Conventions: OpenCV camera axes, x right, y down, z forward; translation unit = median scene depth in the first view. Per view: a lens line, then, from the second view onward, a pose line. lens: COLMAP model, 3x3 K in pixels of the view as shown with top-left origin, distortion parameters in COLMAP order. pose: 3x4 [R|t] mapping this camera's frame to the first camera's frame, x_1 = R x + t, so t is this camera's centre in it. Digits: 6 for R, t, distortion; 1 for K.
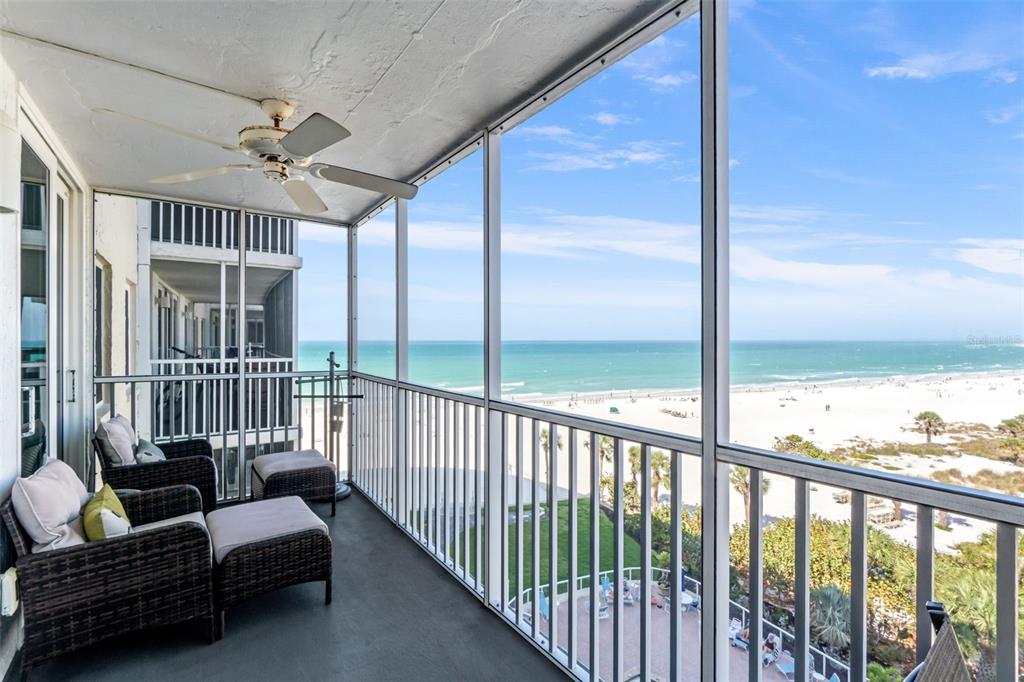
lens RADIAL K [[443.3, 0, 510.9], [0, 443.3, 341.0], [0, 0, 1]] dist [0.001915, 0.000205]
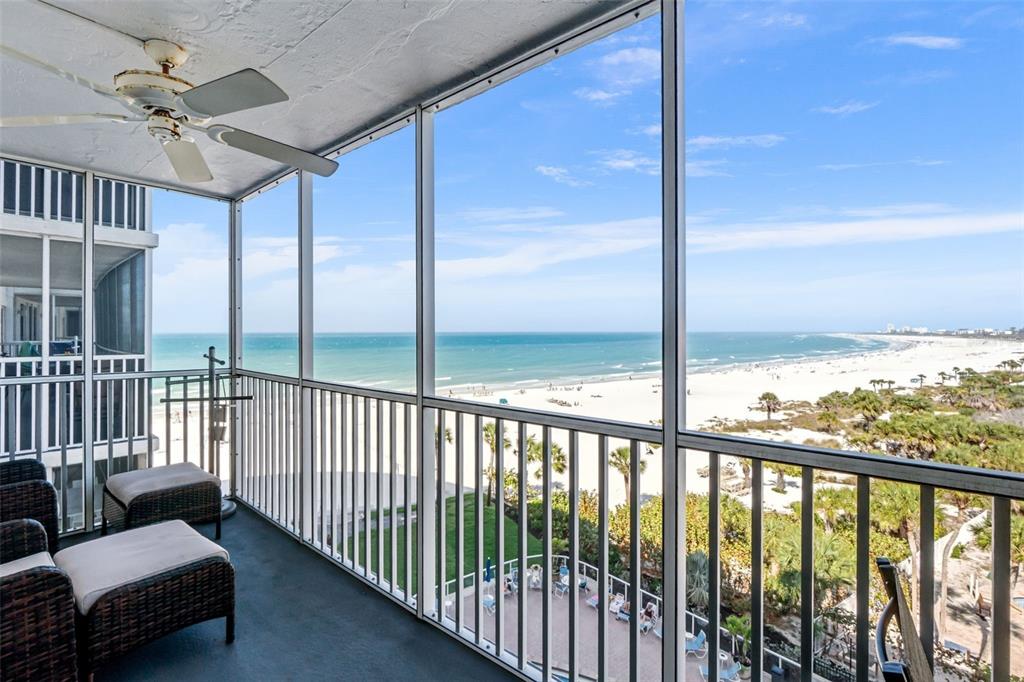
lens RADIAL K [[454.8, 0, 501.1], [0, 454.8, 332.2], [0, 0, 1]] dist [-0.001235, -0.000123]
pose [[0.972226, -0.002761, 0.234027, -0.068138], [0.003148, 0.999994, -0.001281, -0.000487], [-0.234022, 0.001982, 0.972229, 0.019361]]
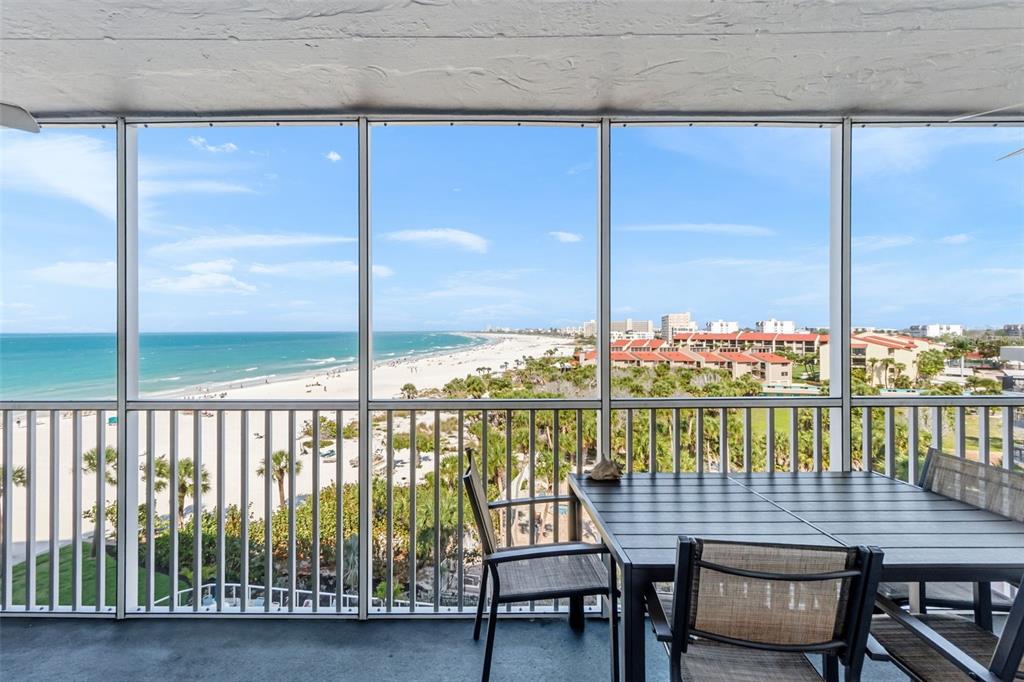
lens RADIAL K [[472.2, 0, 478.1], [0, 472.2, 328.4], [0, 0, 1]] dist [0.001074, 0.000828]
pose [[0.607793, -0.000689, 0.794095, -0.241027], [0.004844, 0.999984, -0.002840, -0.010825], [-0.794081, 0.005573, 0.607787, -0.137999]]
